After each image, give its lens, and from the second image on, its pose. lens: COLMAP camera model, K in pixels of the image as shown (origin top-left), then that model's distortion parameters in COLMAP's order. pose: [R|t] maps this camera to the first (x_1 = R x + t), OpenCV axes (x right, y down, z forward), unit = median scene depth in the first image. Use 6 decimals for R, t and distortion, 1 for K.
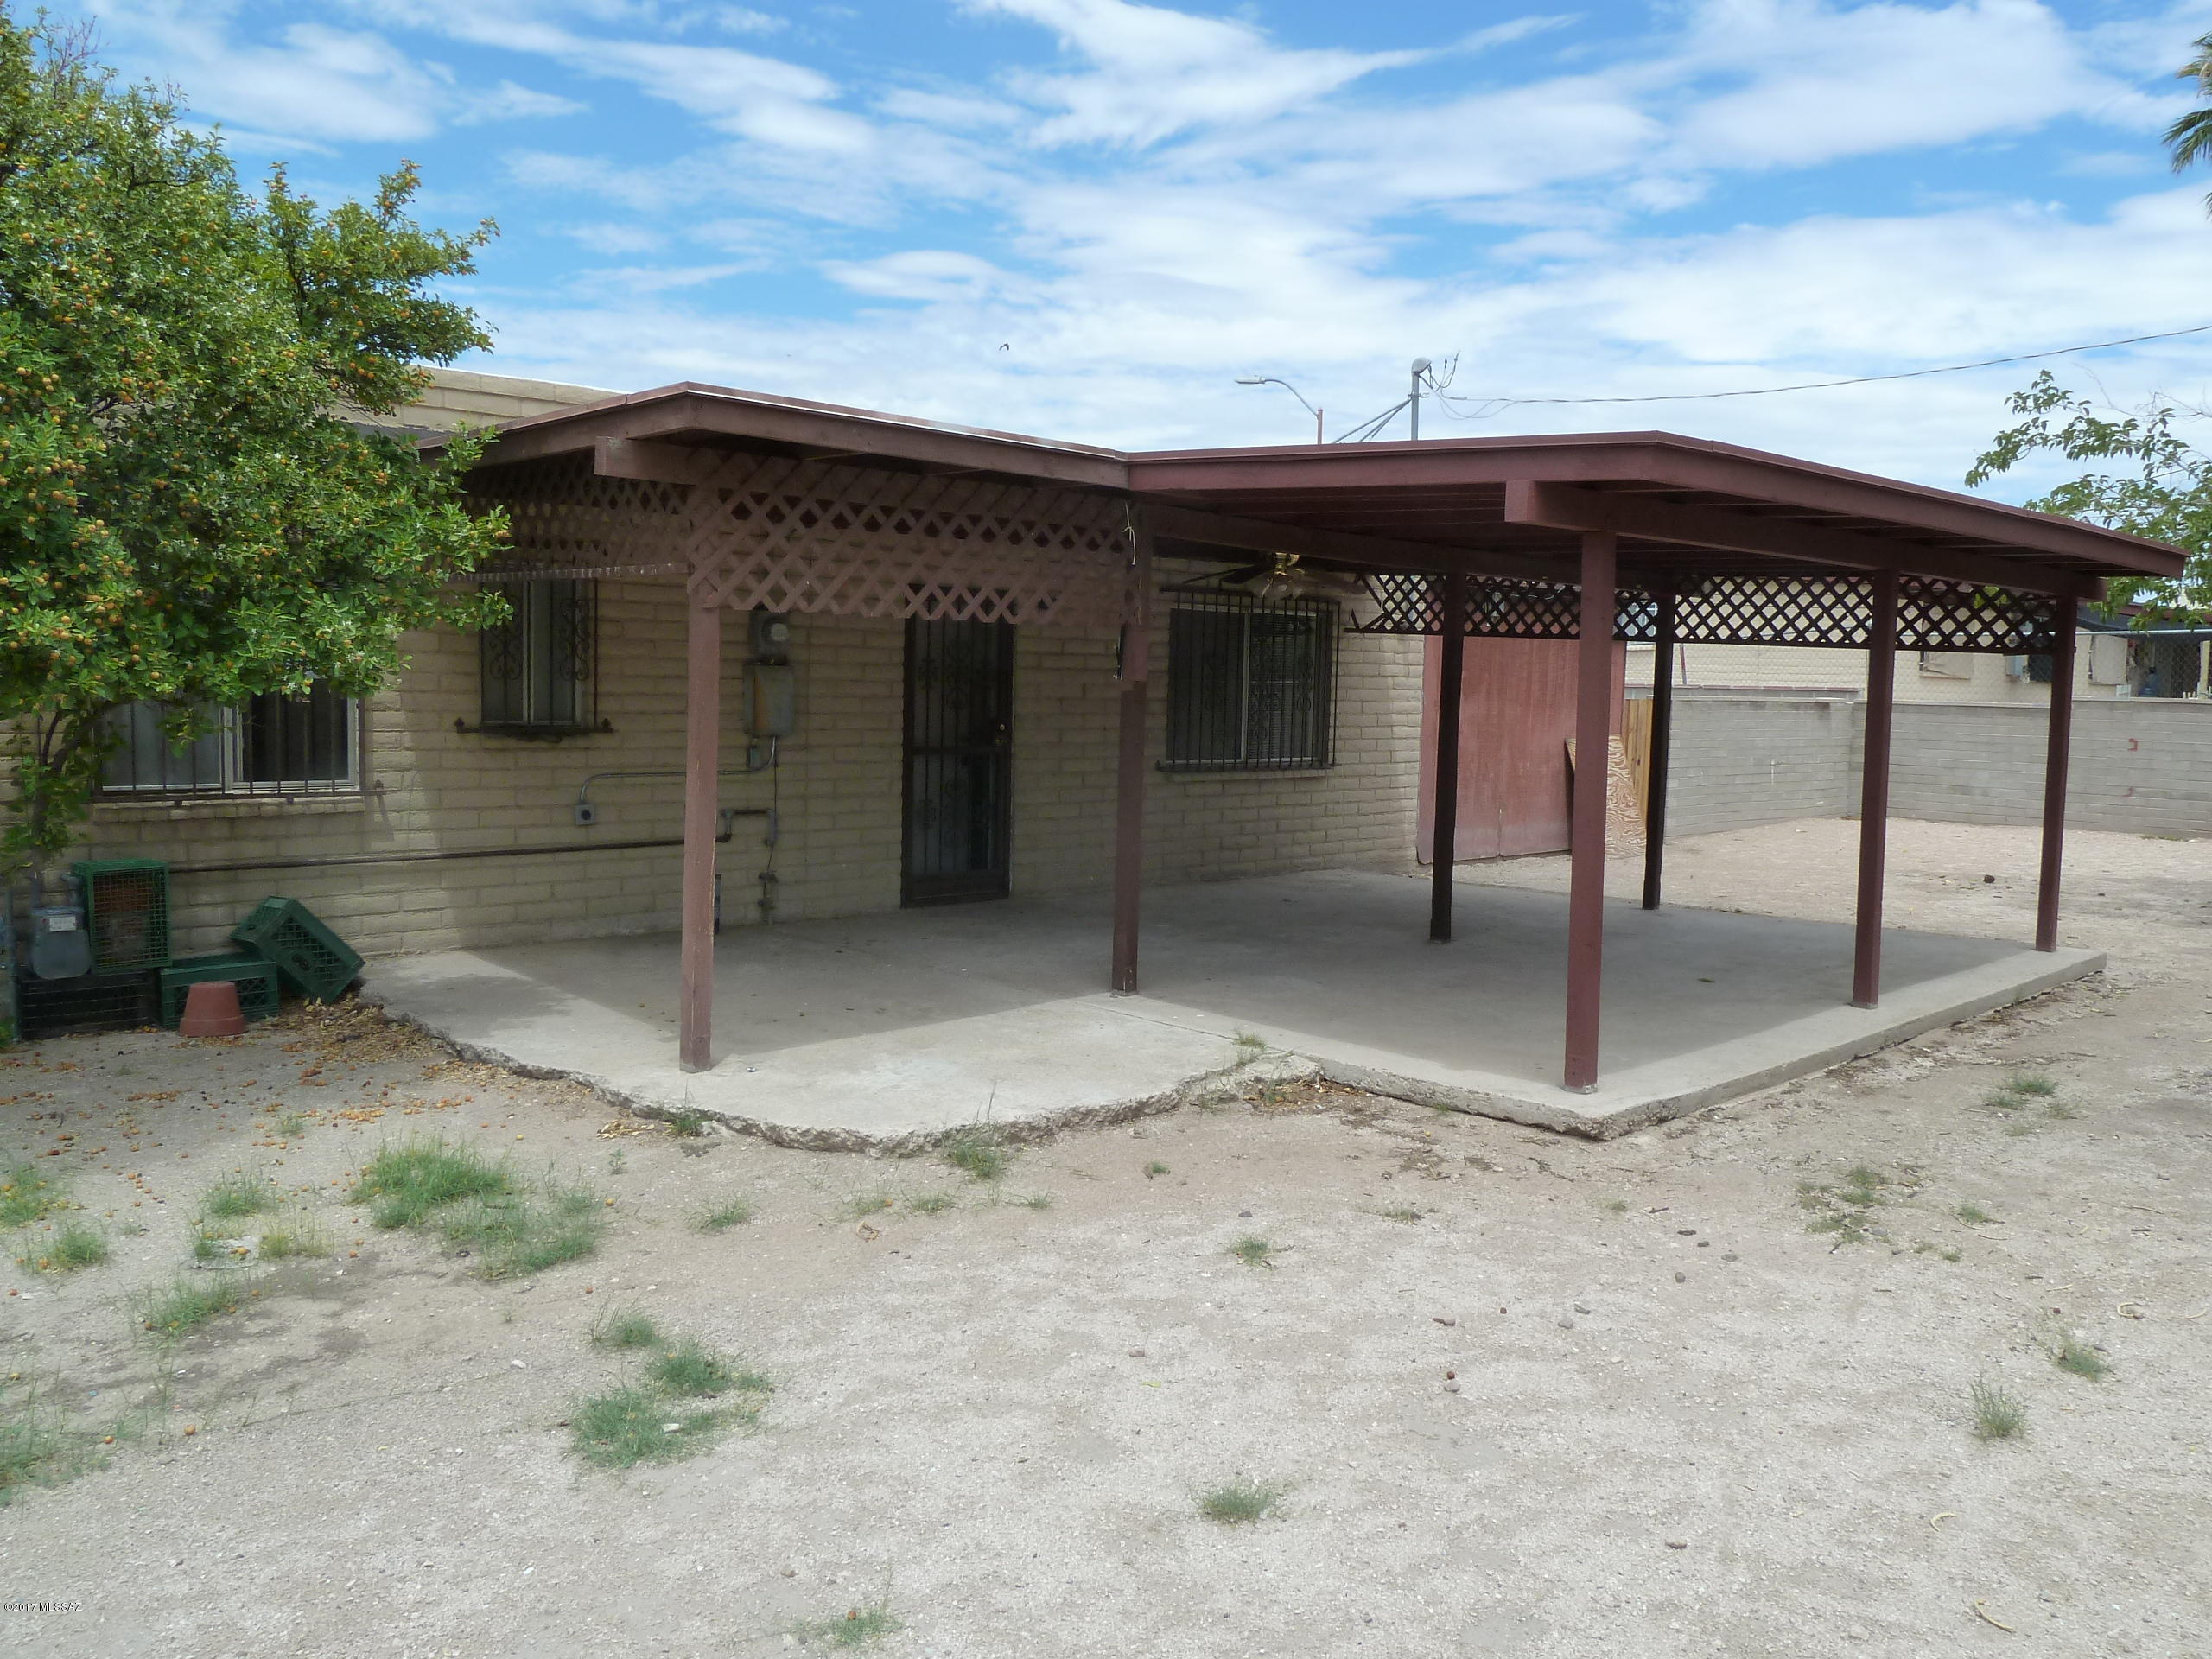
lens RADIAL K [[1713.2, 0, 1106.0], [0, 1713.2, 829.5], [0, 0, 1]] dist [0.098933, 0.000746]
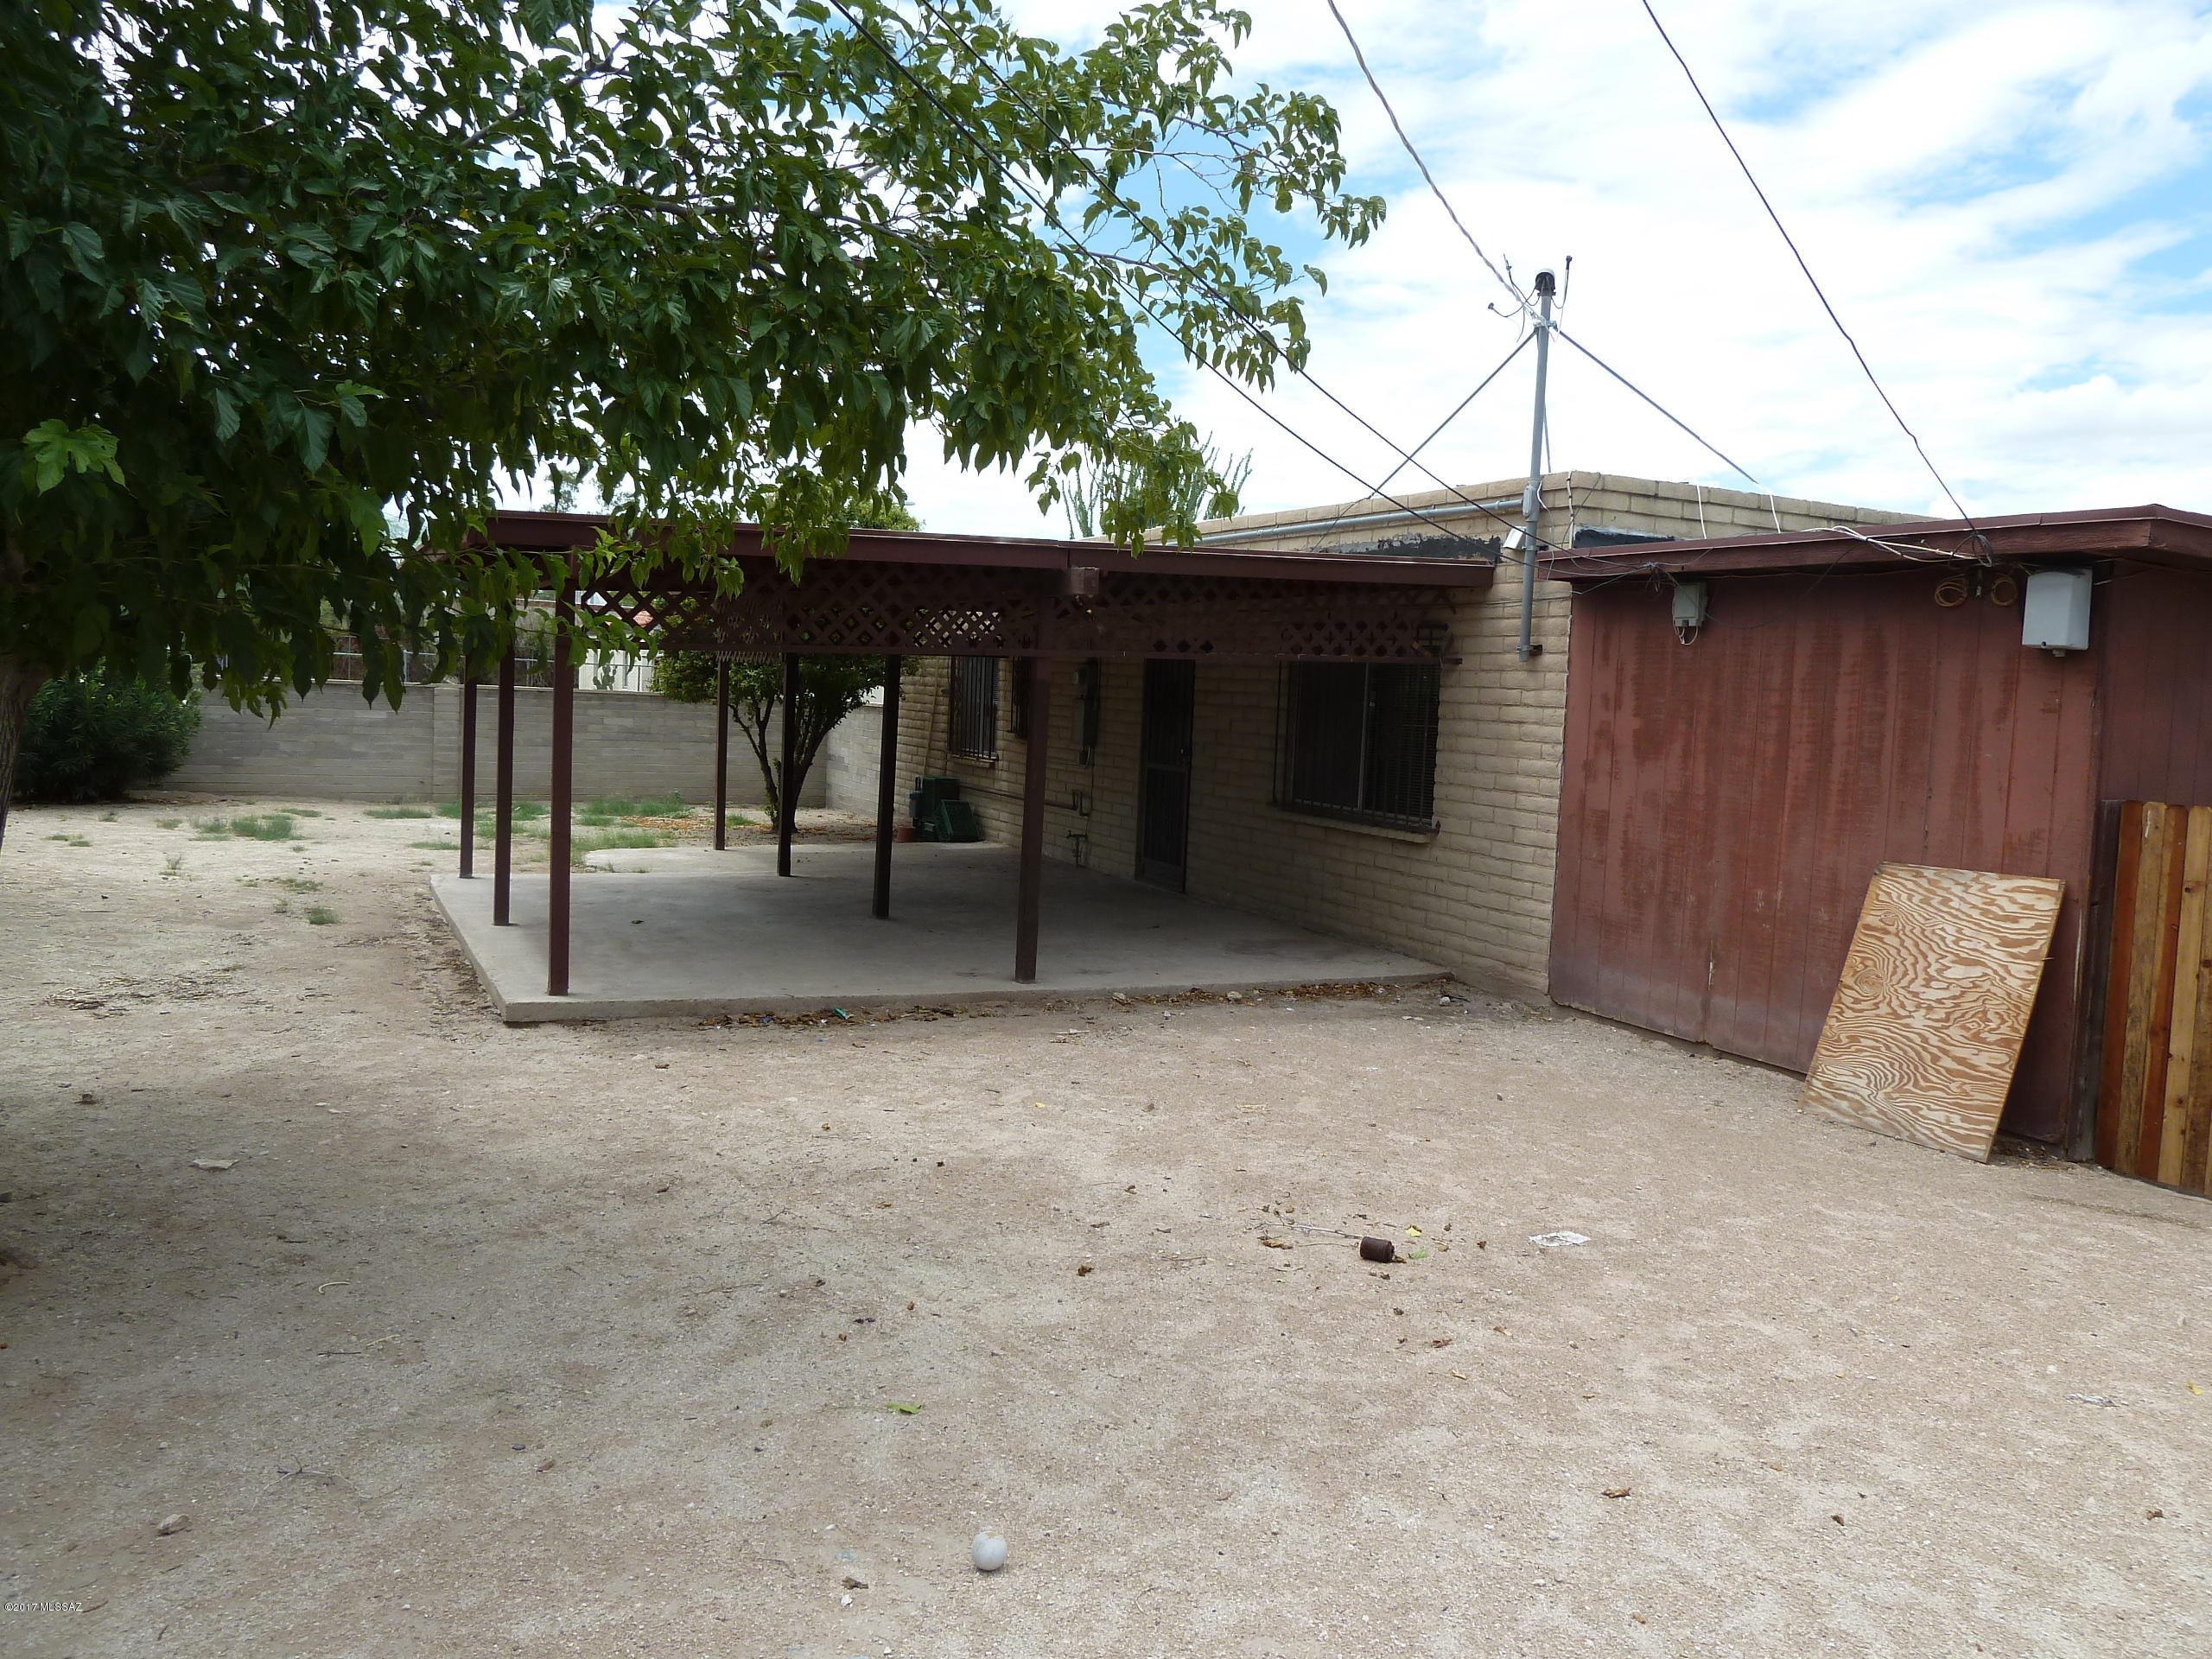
lens RADIAL K [[1713.2, 0, 1106.0], [0, 1713.2, 829.5], [0, 0, 1]] dist [0.098933, 0.000746]
pose [[-0.294247, 0.054177, -0.954193, 0.916850], [-0.126412, 0.987414, 0.095045, -0.092837], [0.947332, 0.148588, -0.283695, 1.061387]]
